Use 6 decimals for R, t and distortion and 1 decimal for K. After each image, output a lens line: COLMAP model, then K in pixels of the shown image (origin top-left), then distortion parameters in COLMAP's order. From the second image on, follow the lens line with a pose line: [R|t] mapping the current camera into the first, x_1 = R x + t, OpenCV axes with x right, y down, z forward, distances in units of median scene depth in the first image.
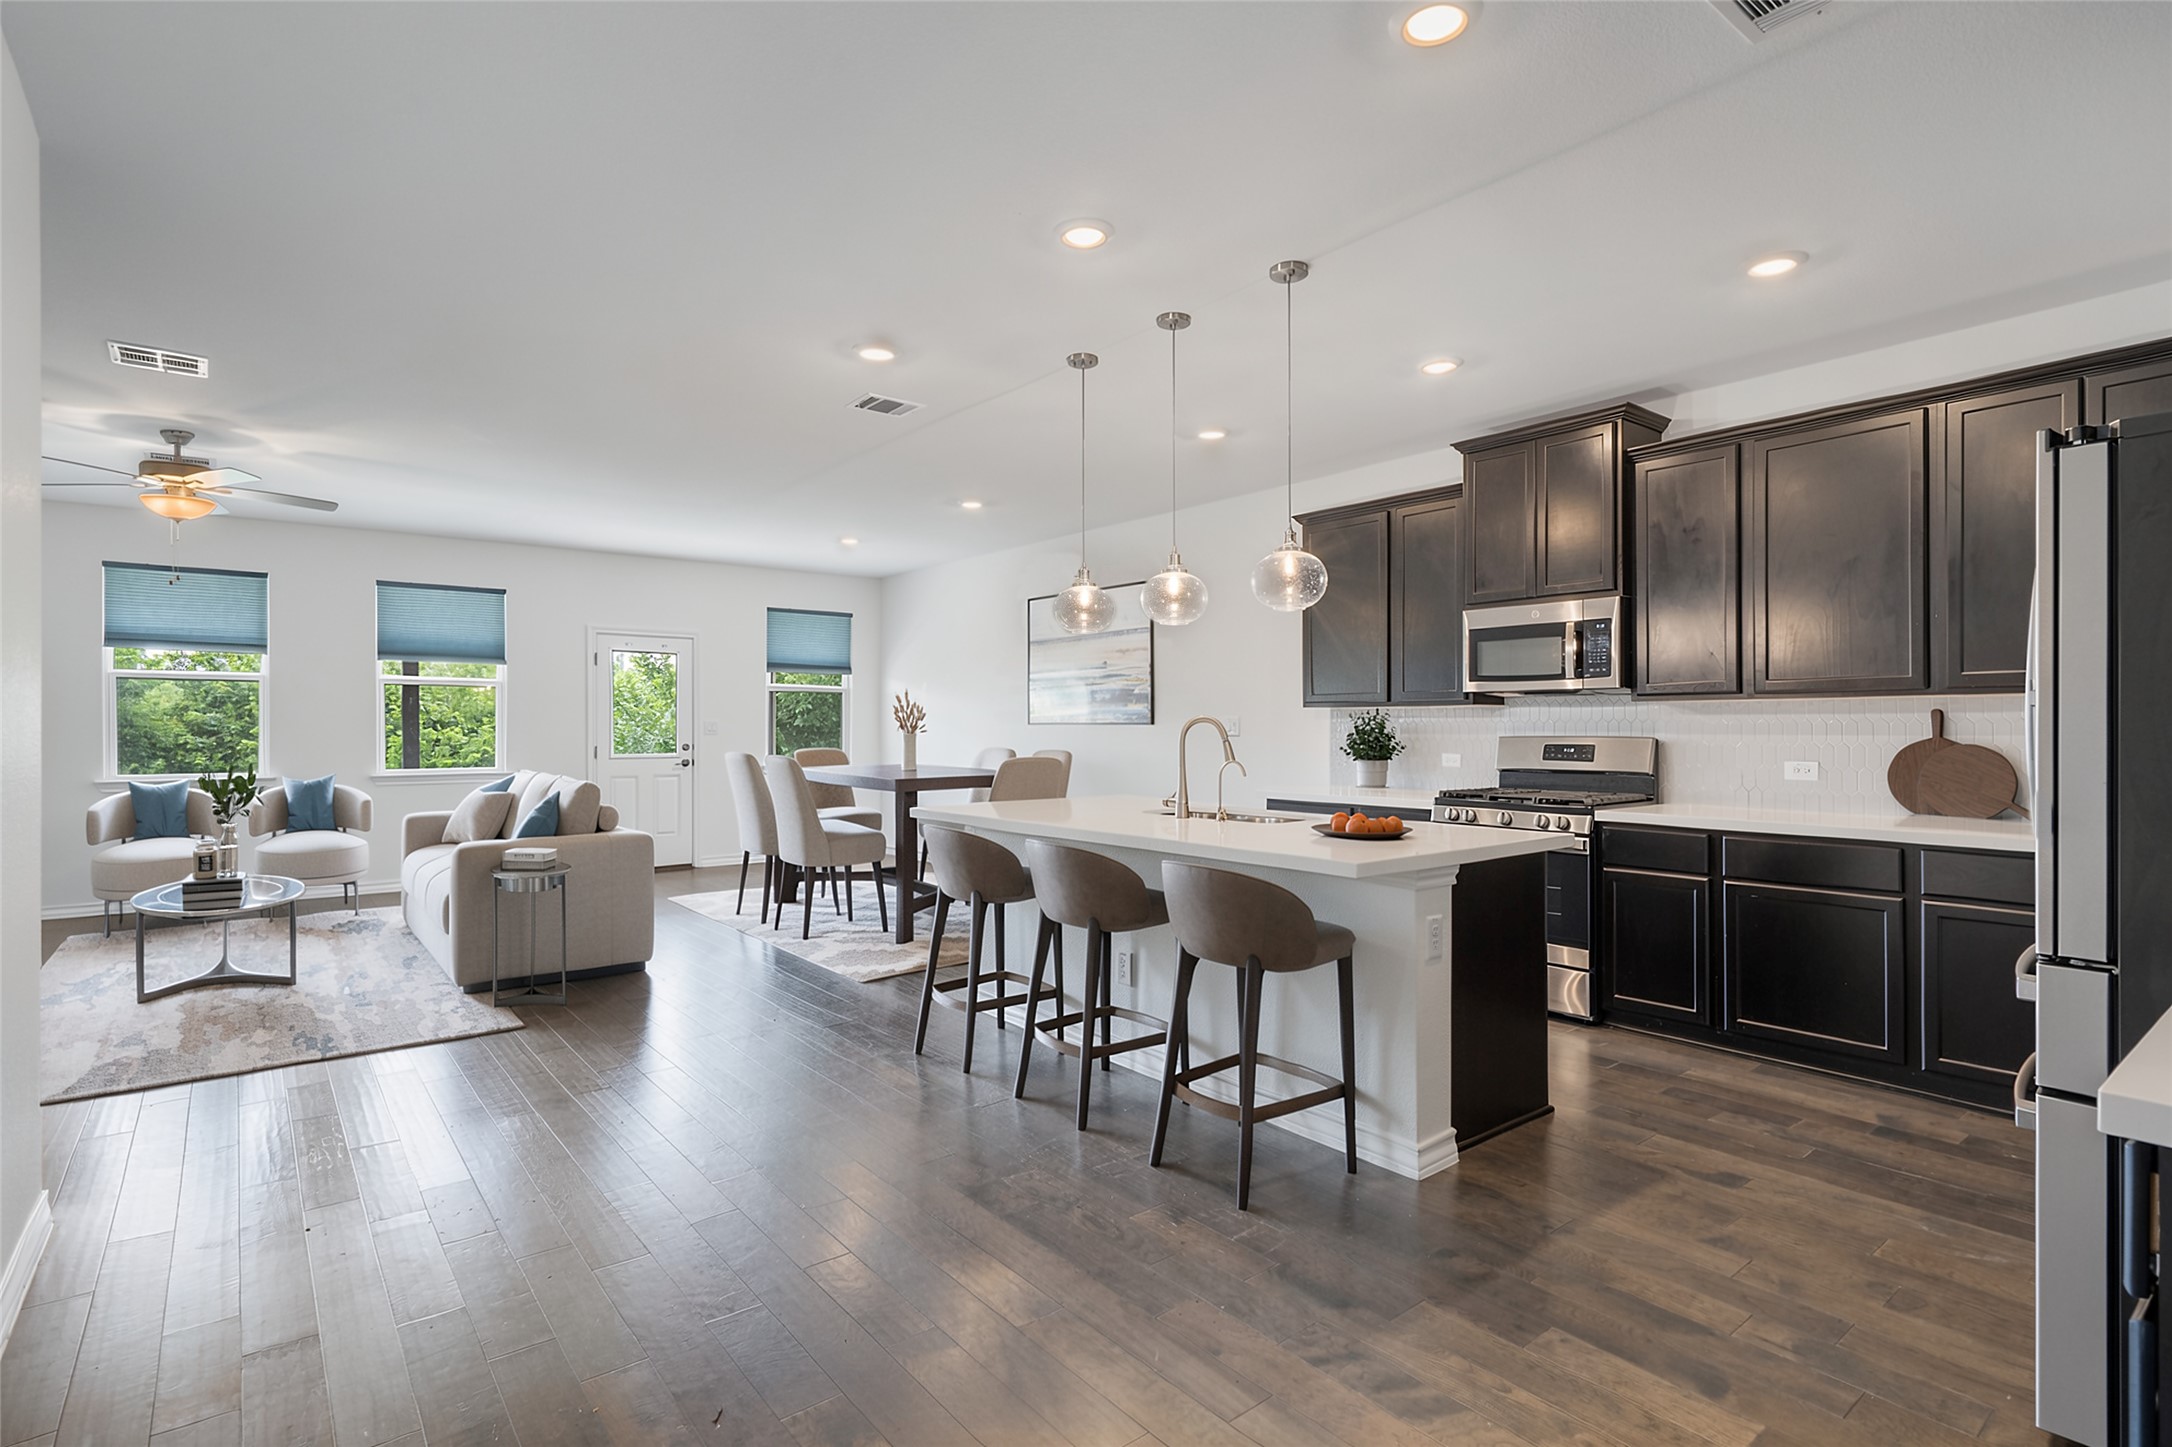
lens RADIAL K [[1051.7, 0, 1087.4], [0, 1051.7, 734.8], [0, 0, 1]] dist [0.005771, 0.000307]
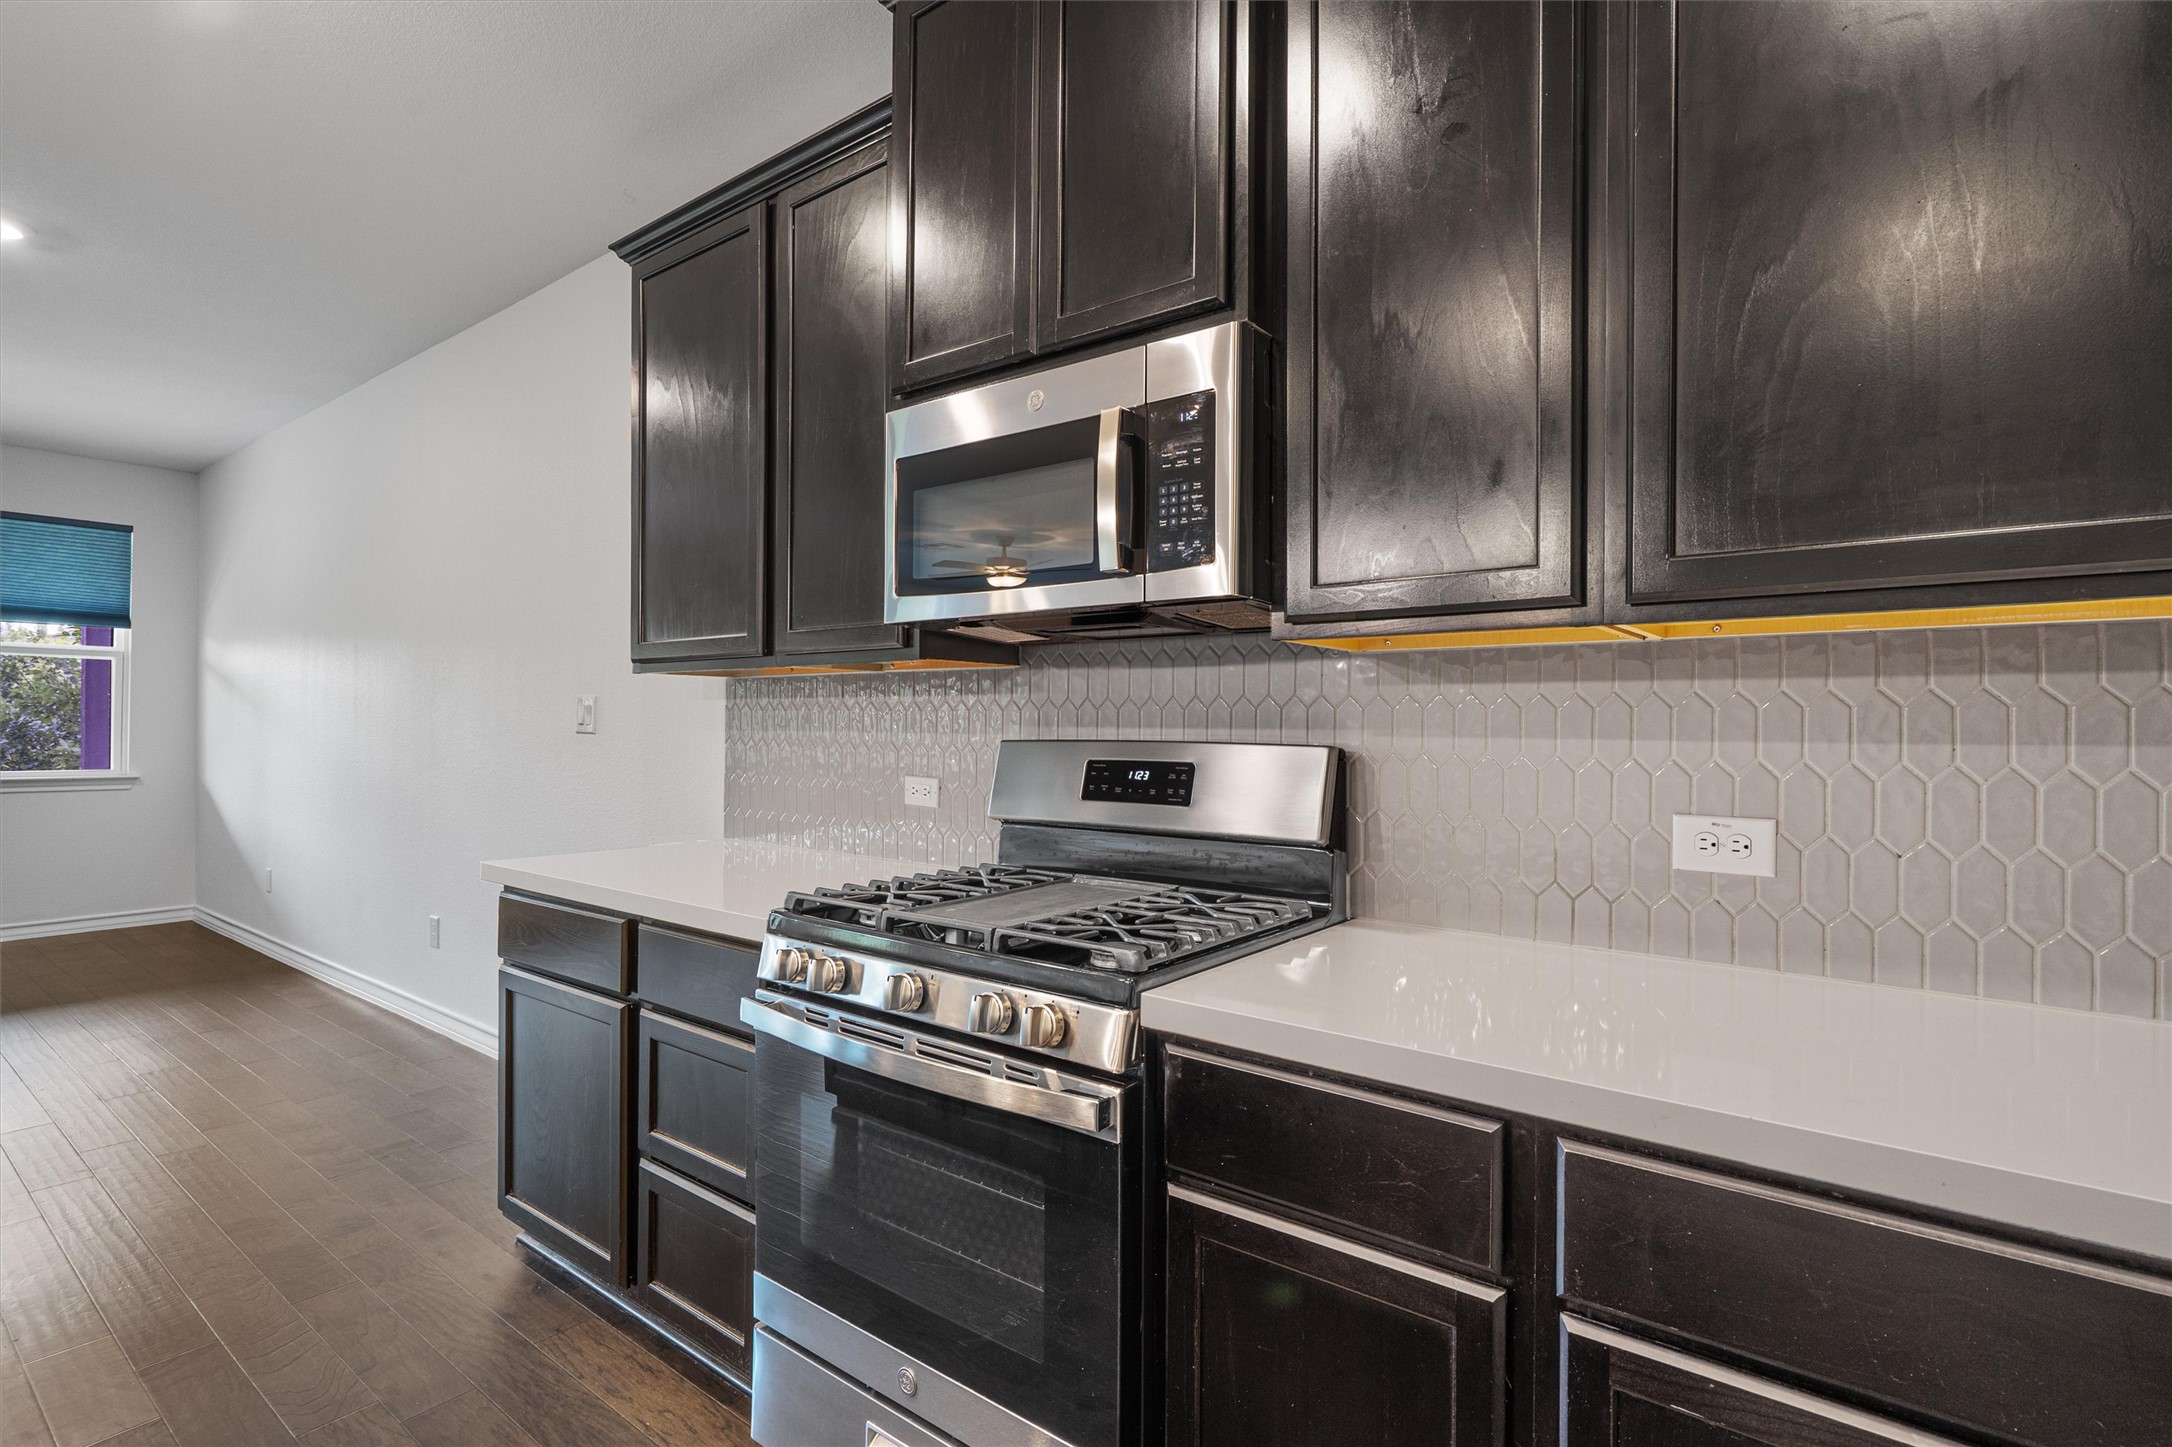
lens RADIAL K [[1051.7, 0, 1085.0], [0, 1051.7, 722.8], [0, 0, 1]] dist [0.005771, 0.000307]
pose [[0.972936, 0.004927, 0.231022, 0.337499], [-0.003184, 0.999964, -0.007916, -0.001594], [-0.231053, 0.006966, 0.972916, 0.606423]]
